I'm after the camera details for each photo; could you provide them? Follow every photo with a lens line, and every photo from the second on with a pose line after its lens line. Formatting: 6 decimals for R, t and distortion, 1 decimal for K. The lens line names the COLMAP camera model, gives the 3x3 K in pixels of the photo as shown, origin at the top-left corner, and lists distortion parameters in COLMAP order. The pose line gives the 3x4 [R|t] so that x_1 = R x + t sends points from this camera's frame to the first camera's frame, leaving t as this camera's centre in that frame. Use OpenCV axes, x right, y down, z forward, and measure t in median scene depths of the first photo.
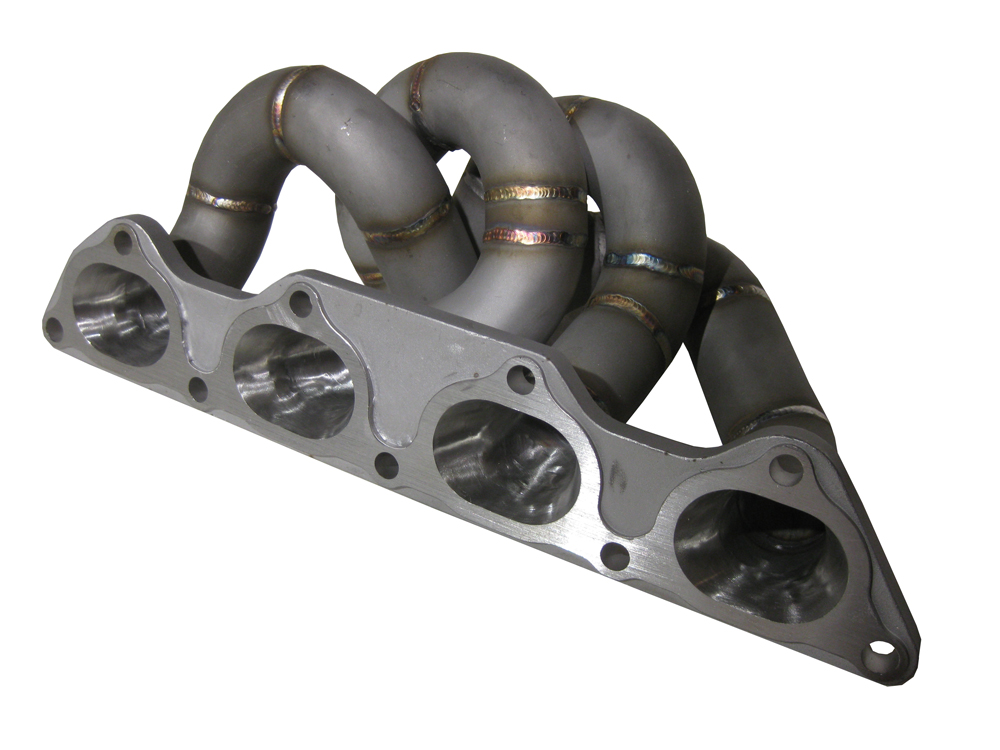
lens RADIAL K [[1013.9, 0, 499.9], [0, 1013.9, 374.5], [0, 0, 1]] dist [-0.153126, 0.000000]
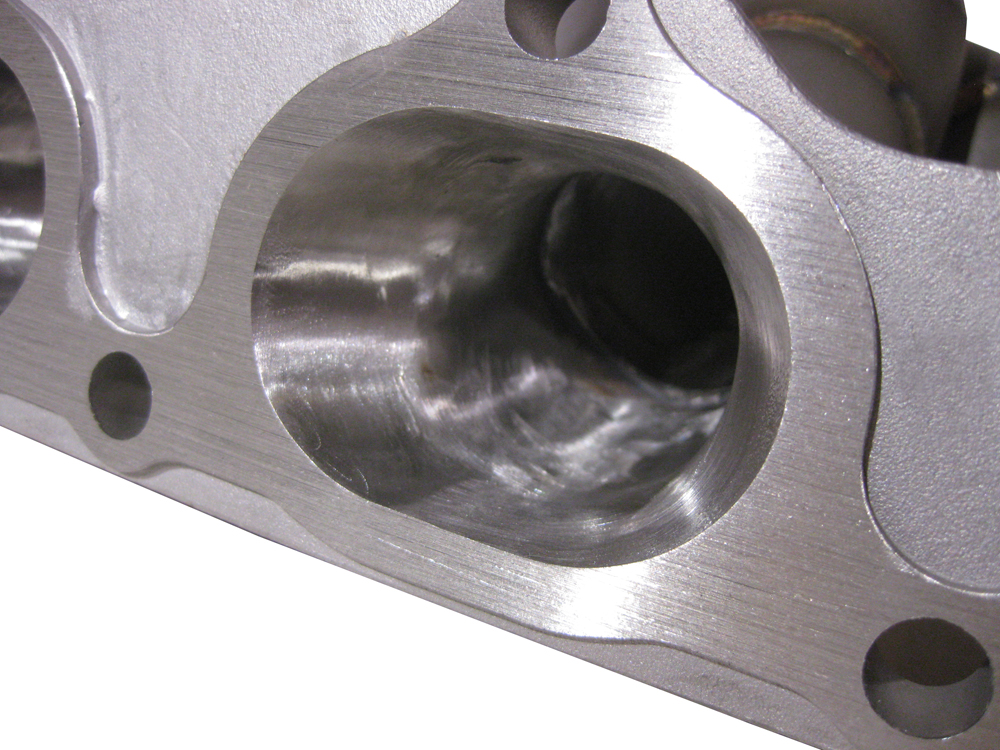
lens RADIAL K [[1013.9, 0, 500.6], [0, 1013.9, 376.4], [0, 0, 1]] dist [-0.153126, 0.000000]
pose [[0.999525, 0.026076, 0.016438, 0.003806], [-0.022608, 0.982643, -0.184121, 0.140646], [-0.020954, 0.183662, 0.982766, 0.691198]]
